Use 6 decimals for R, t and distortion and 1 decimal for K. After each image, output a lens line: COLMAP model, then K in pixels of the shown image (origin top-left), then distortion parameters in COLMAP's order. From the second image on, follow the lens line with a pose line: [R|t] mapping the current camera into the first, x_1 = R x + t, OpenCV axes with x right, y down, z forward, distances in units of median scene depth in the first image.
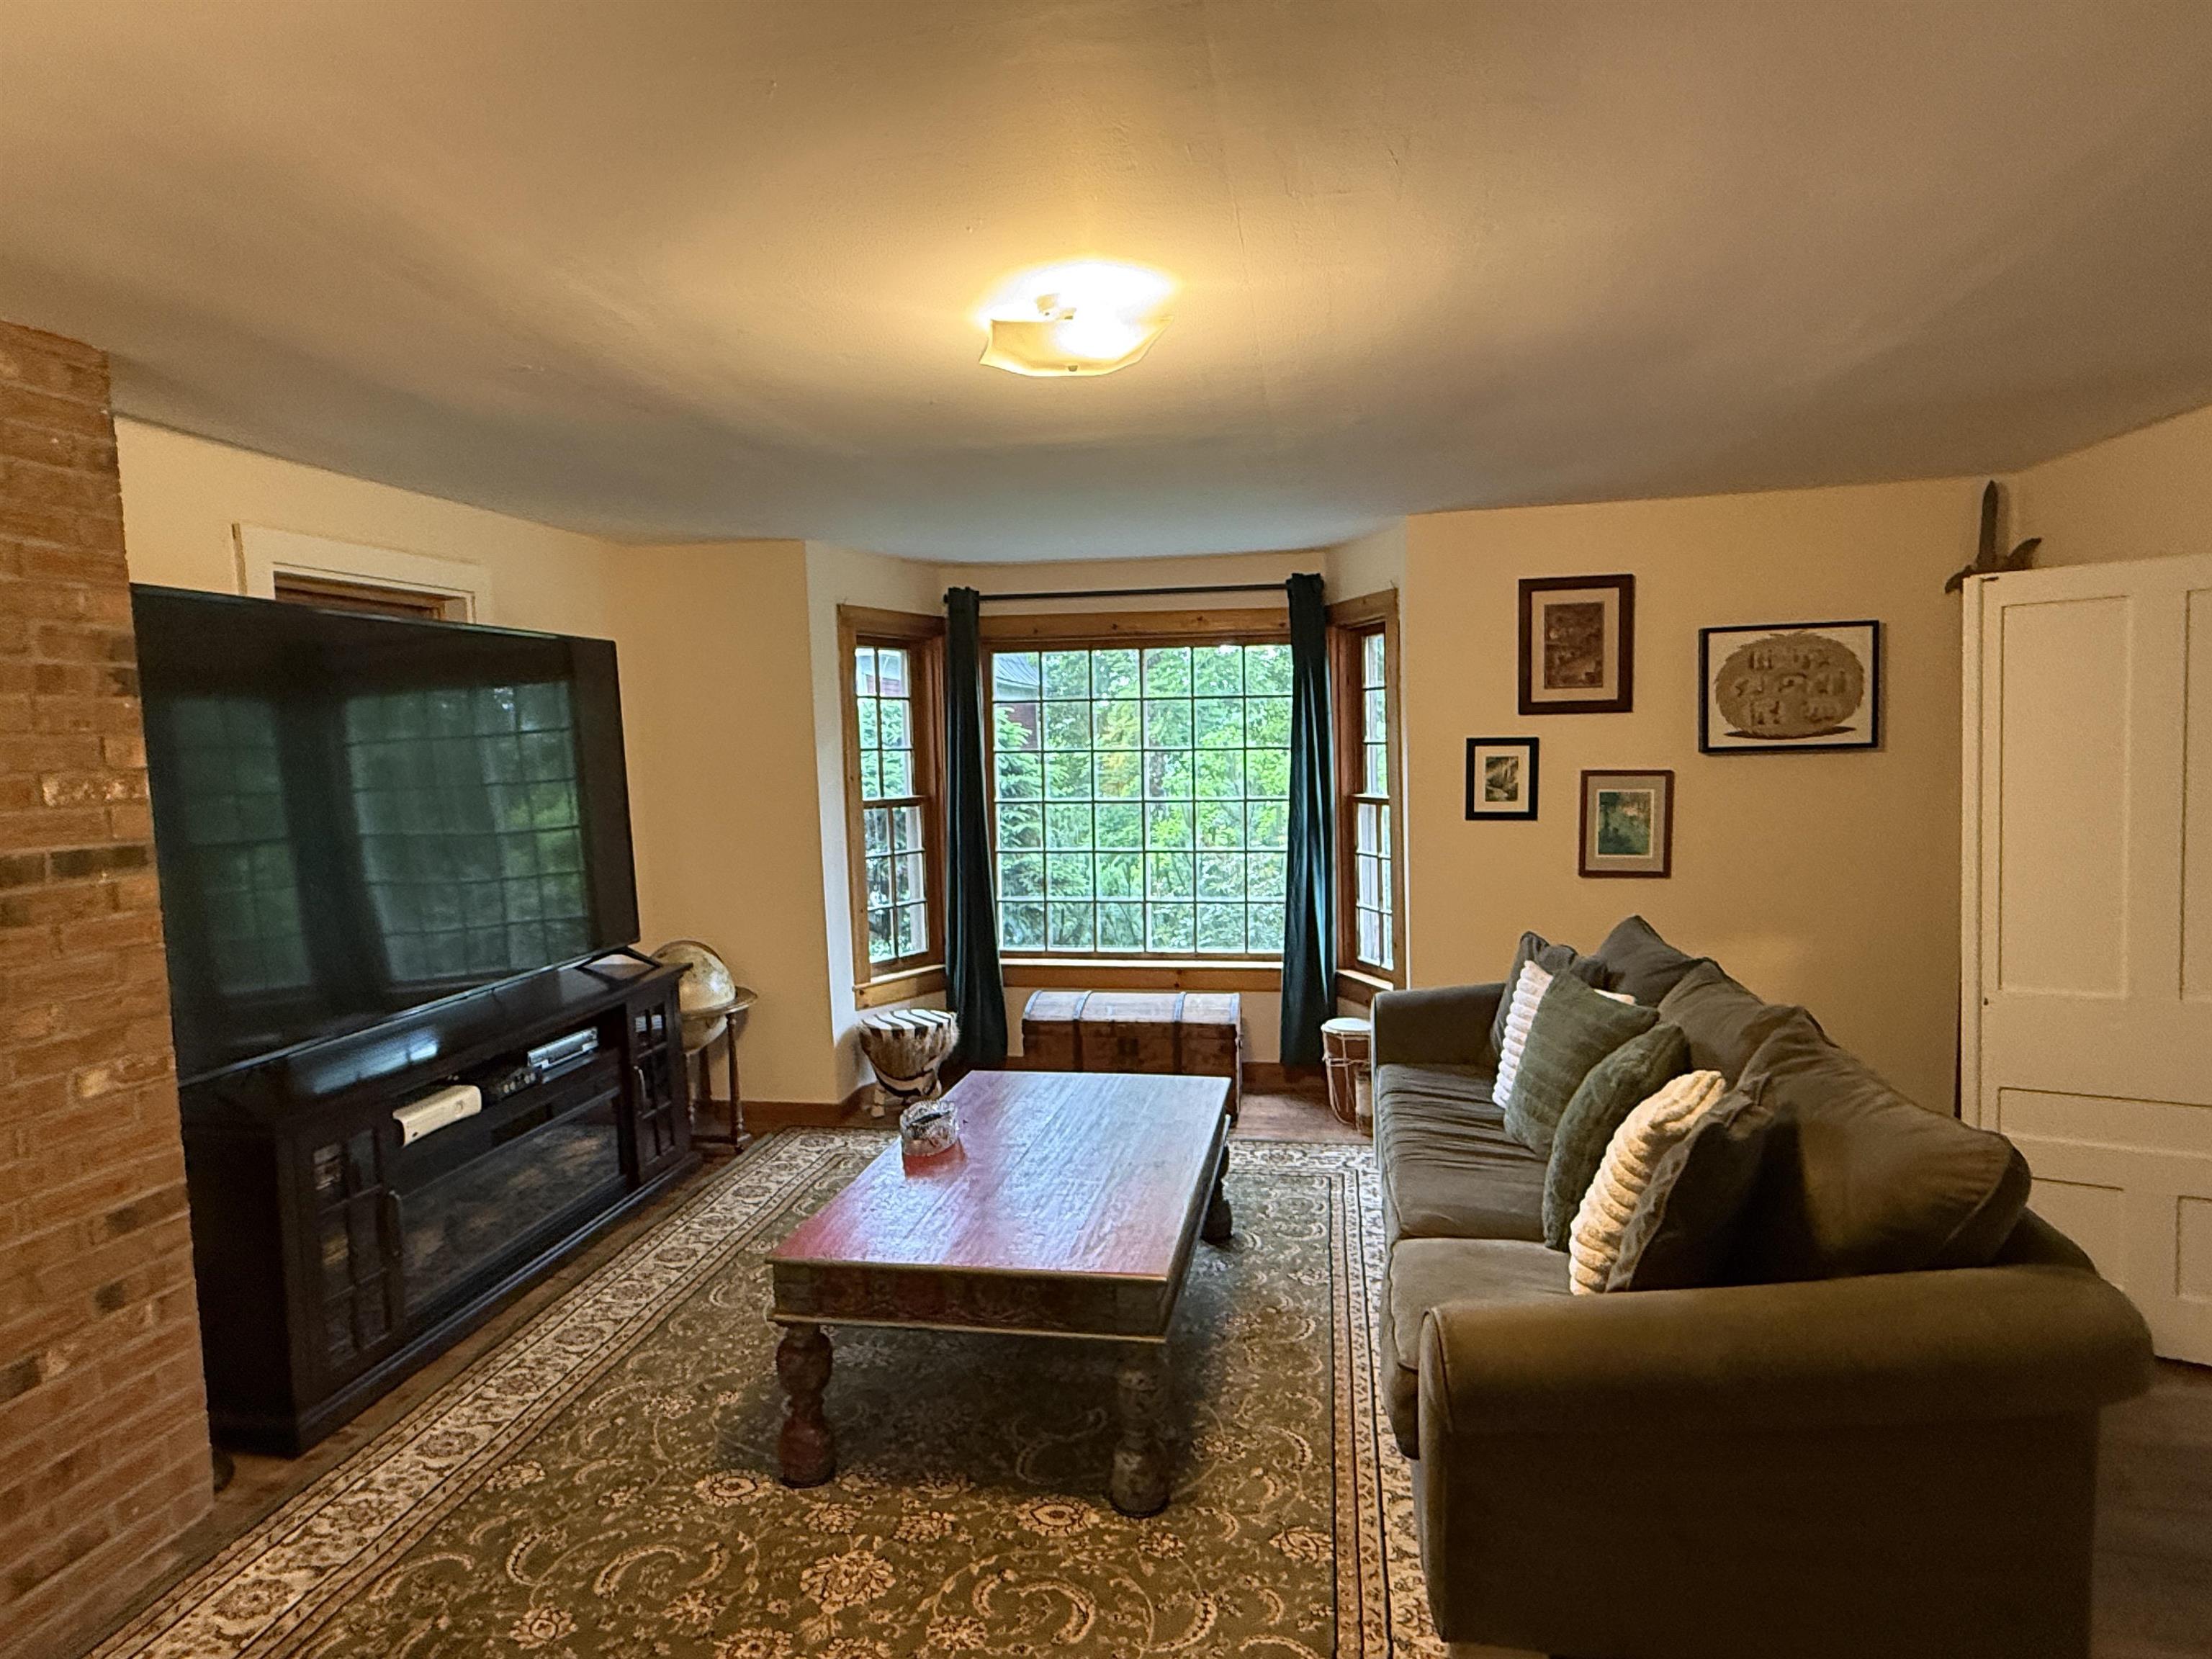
lens RADIAL K [[1276.1, 0, 1106.0], [0, 1276.1, 829.5], [0, 0, 1]] dist [0.011020, -0.001016]
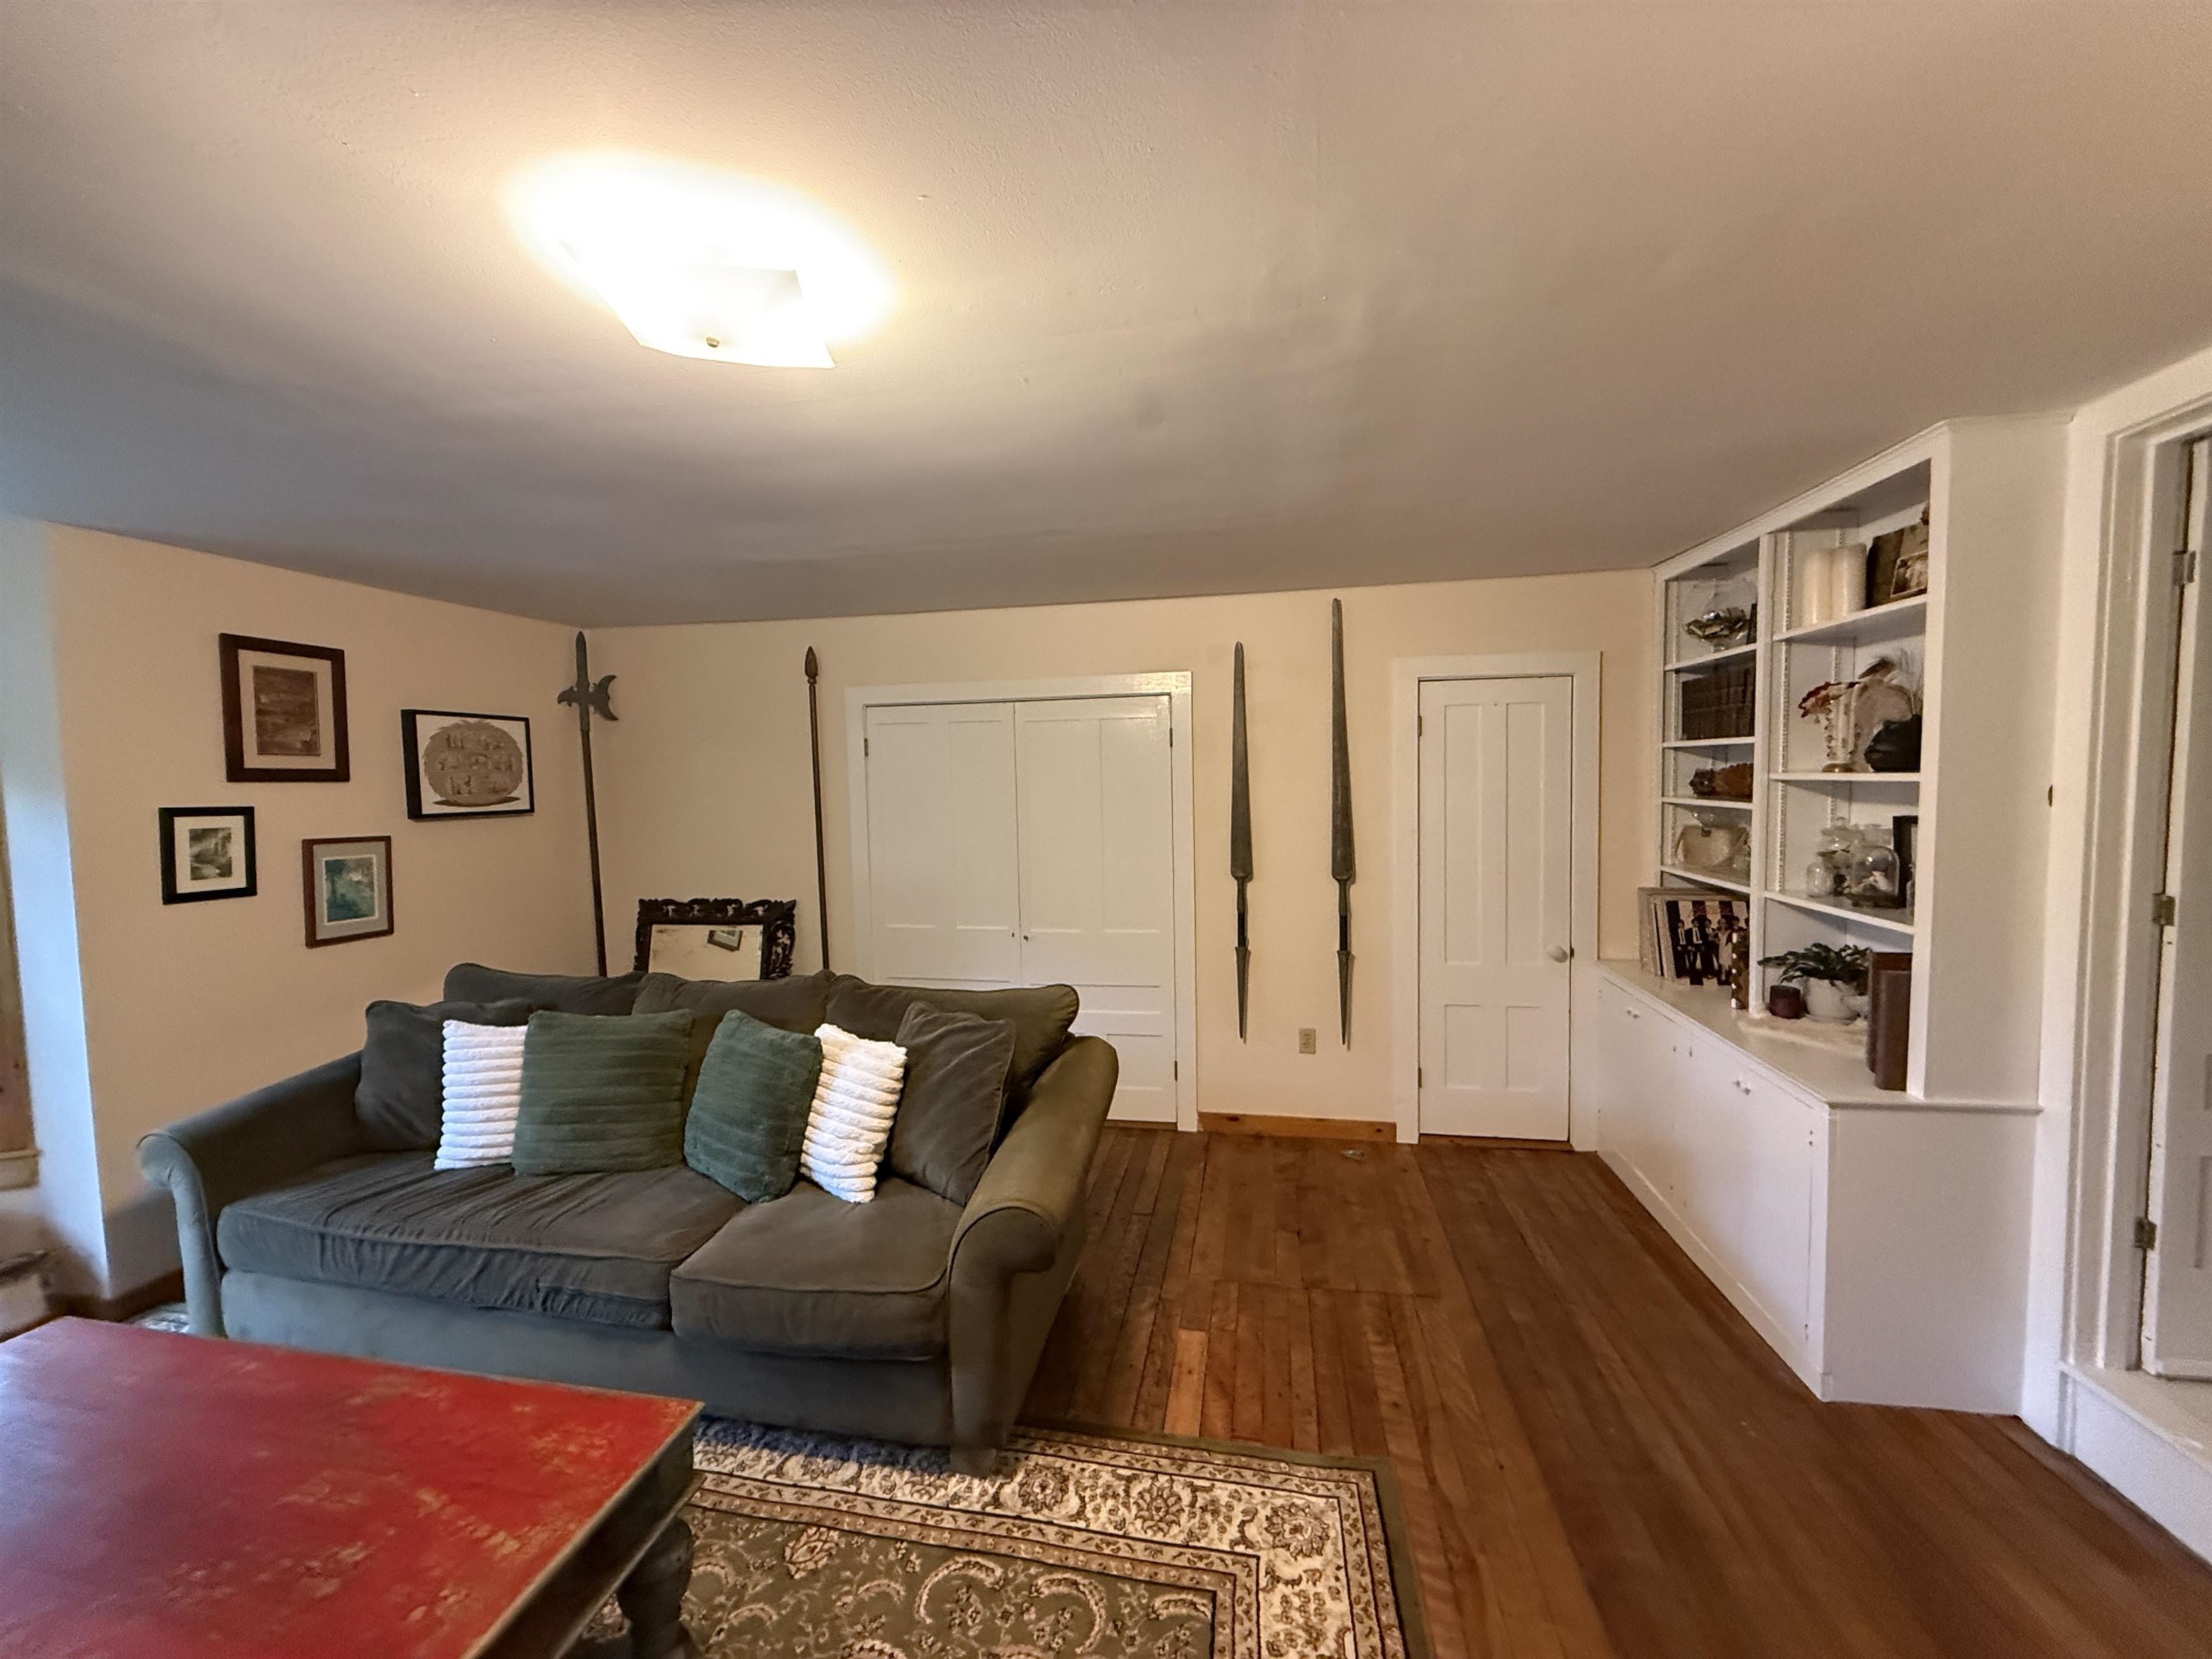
lens RADIAL K [[882.3, 0, 1101.9], [0, 882.3, 829.2], [0, 0, 1]] dist [0.001226, 0.000454]
pose [[0.011168, -0.030038, 0.999486, -0.303485], [0.089042, 0.995608, 0.028927, -0.019396], [-0.995965, 0.088673, 0.013793, 0.381686]]
